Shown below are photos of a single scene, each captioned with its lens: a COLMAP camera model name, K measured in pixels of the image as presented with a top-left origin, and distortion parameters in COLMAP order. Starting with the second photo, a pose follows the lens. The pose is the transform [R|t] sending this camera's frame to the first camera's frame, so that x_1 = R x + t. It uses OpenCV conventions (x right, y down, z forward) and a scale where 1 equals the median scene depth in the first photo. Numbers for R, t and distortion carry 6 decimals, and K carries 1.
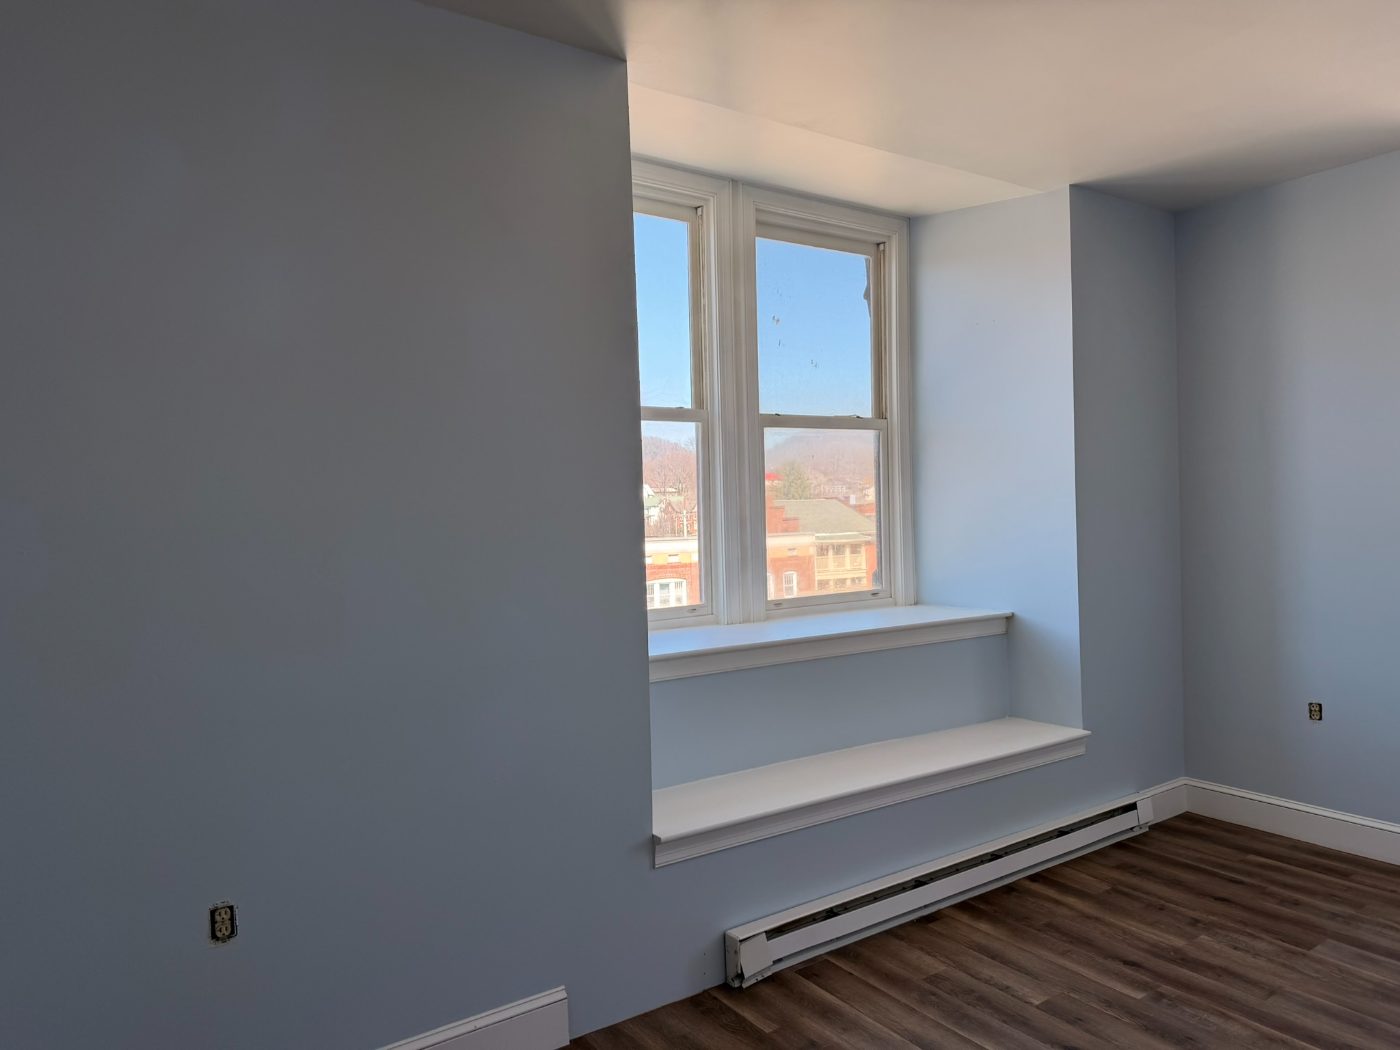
lens RADIAL K [[1014.8, 0, 696.9], [0, 1014.8, 531.3], [0, 0, 1]] dist [0.052221, -0.048594]
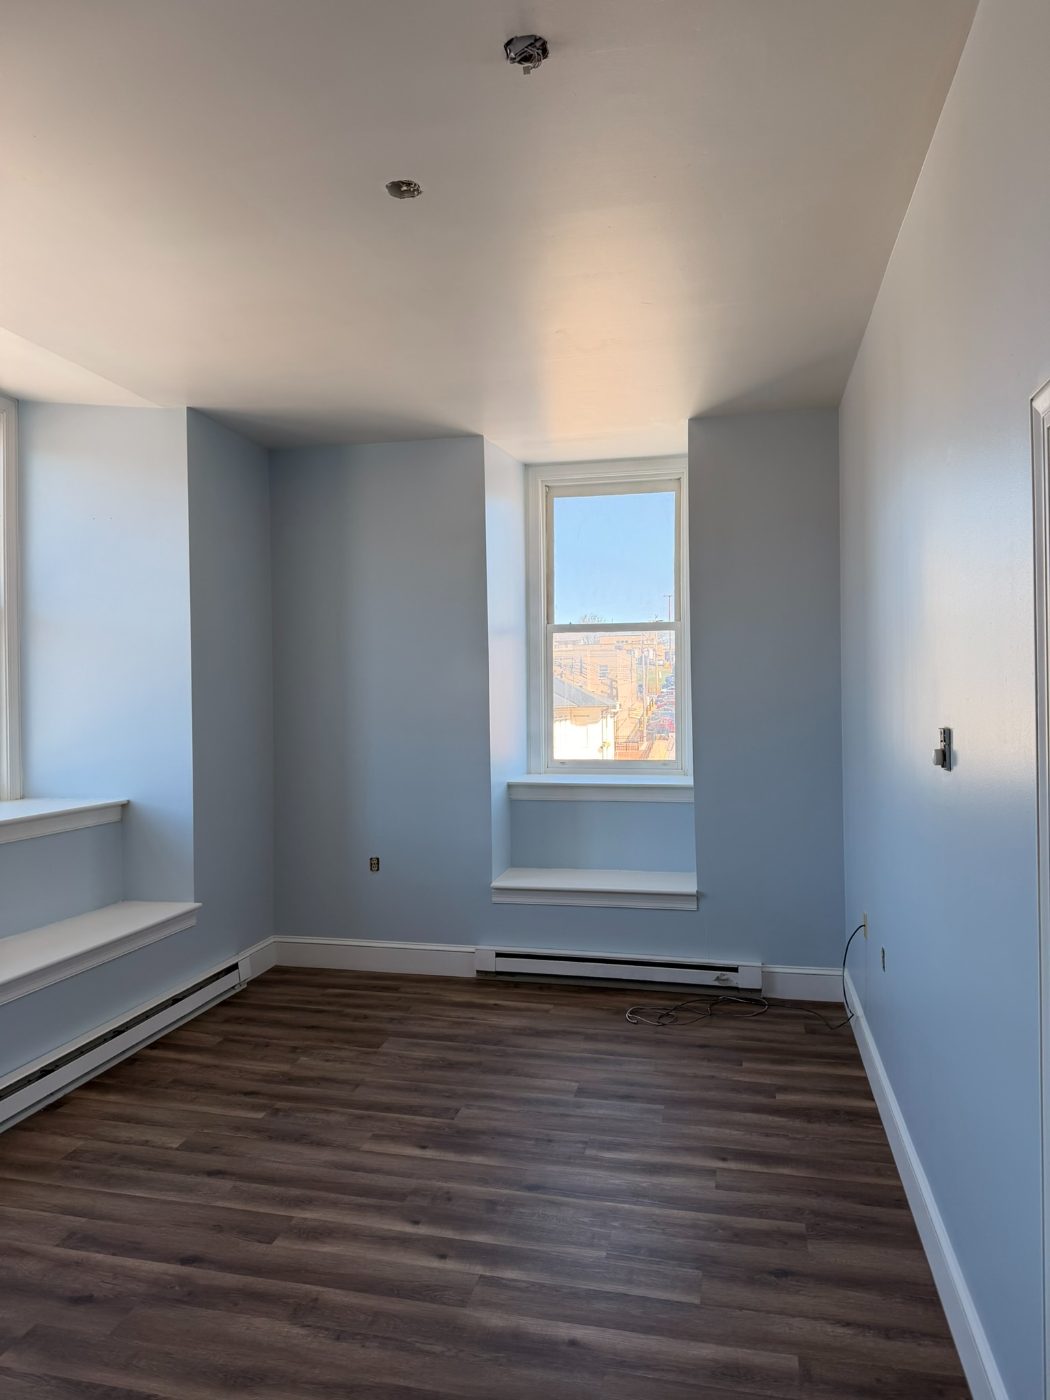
lens RADIAL K [[1014.8, 0, 547.7], [0, 1014.8, 705.2], [0, 0, 1]] dist [0.052221, -0.048594]
pose [[0.731807, 0.015239, 0.681341, -0.109996], [0.000968, 0.999726, -0.023400, 0.009322], [-0.681511, 0.017784, 0.731592, -0.072027]]
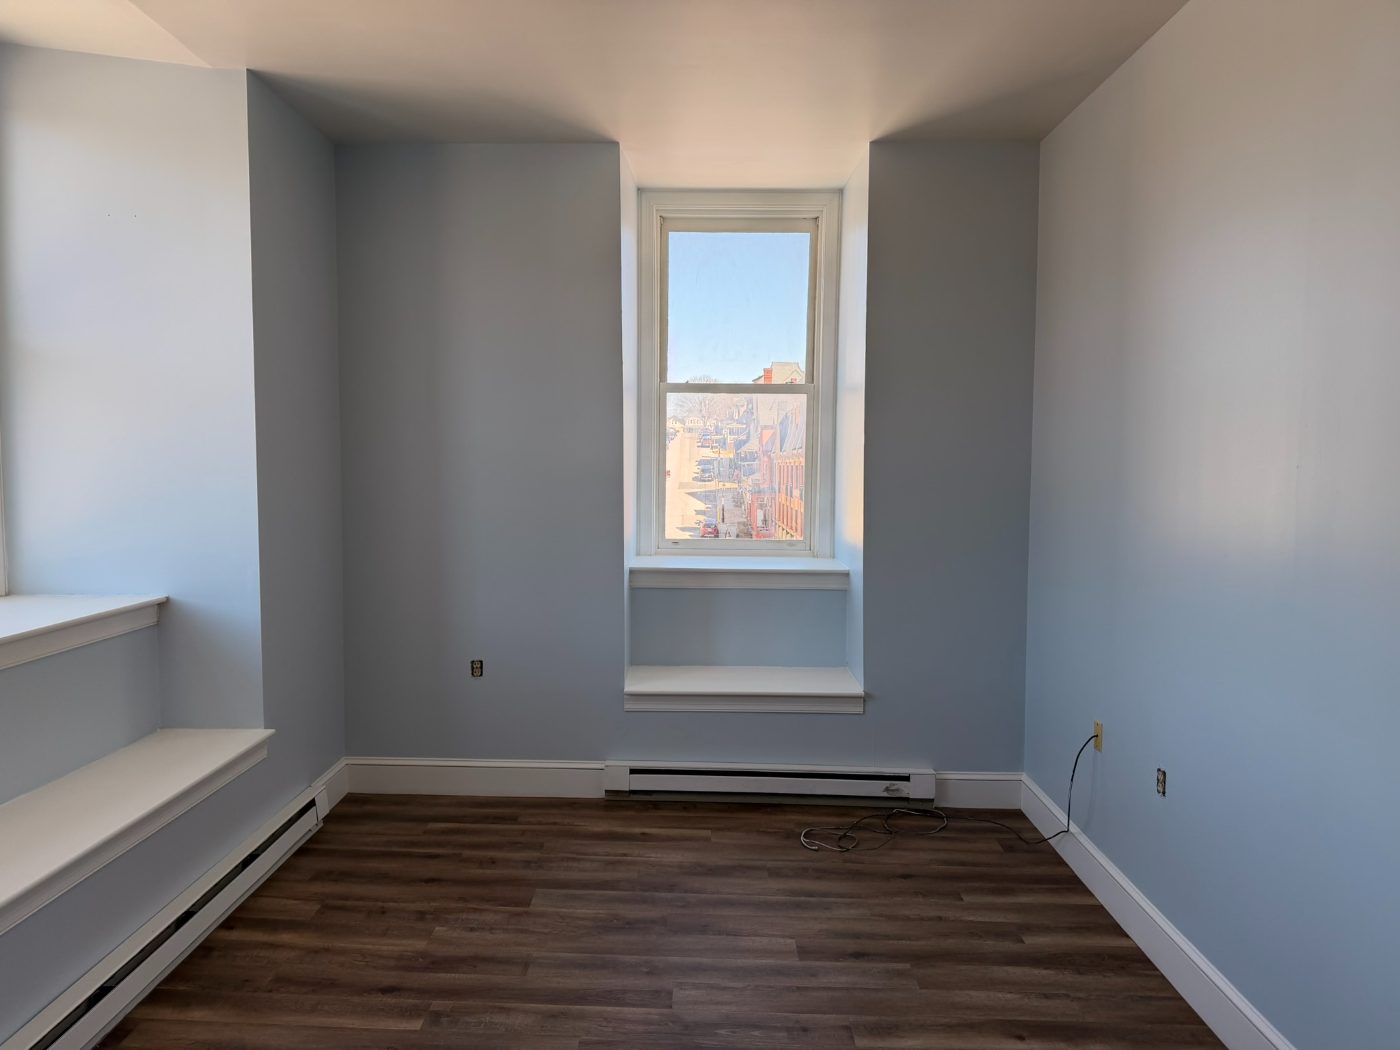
lens RADIAL K [[1014.8, 0, 711.4], [0, 1014.8, 528.2], [0, 0, 1]] dist [0.052221, -0.048594]
pose [[0.585871, -0.022325, 0.810097, -0.102841], [-0.009063, 0.999377, 0.034096, -0.004903], [-0.810354, -0.027317, 0.585304, 0.241228]]
